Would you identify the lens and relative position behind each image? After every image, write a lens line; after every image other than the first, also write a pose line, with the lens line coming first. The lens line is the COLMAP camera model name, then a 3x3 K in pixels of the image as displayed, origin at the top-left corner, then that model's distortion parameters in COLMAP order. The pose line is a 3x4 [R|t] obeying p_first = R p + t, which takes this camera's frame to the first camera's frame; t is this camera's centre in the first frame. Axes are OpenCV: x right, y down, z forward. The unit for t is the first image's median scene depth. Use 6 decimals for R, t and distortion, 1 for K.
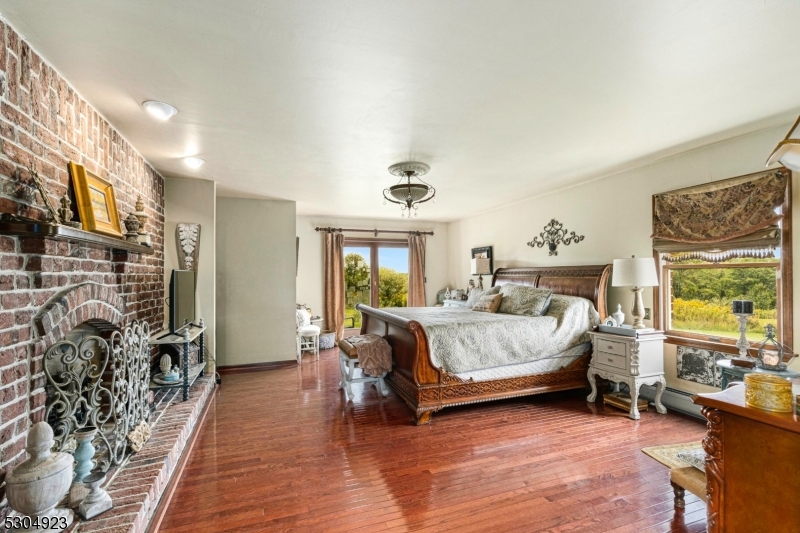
lens RADIAL K [[369.9, 0, 397.2], [0, 369.9, 273.1], [0, 0, 1]] dist [-0.009717, 0.000514]
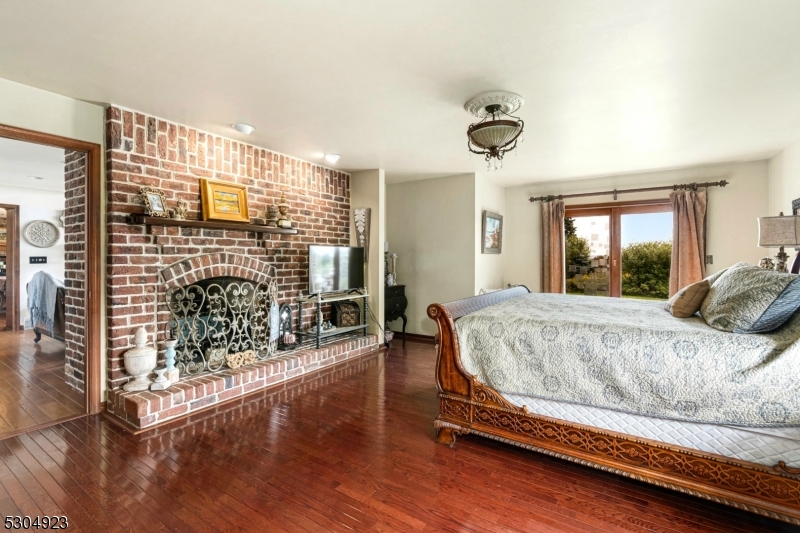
lens RADIAL K [[369.9, 0, 396.7], [0, 369.9, 258.0], [0, 0, 1]] dist [-0.009717, 0.000514]
pose [[0.586376, 0.005020, -0.810023, 0.575117], [-0.000154, 0.999981, 0.006085, 0.025446], [0.810039, -0.003444, 0.586366, 0.449858]]
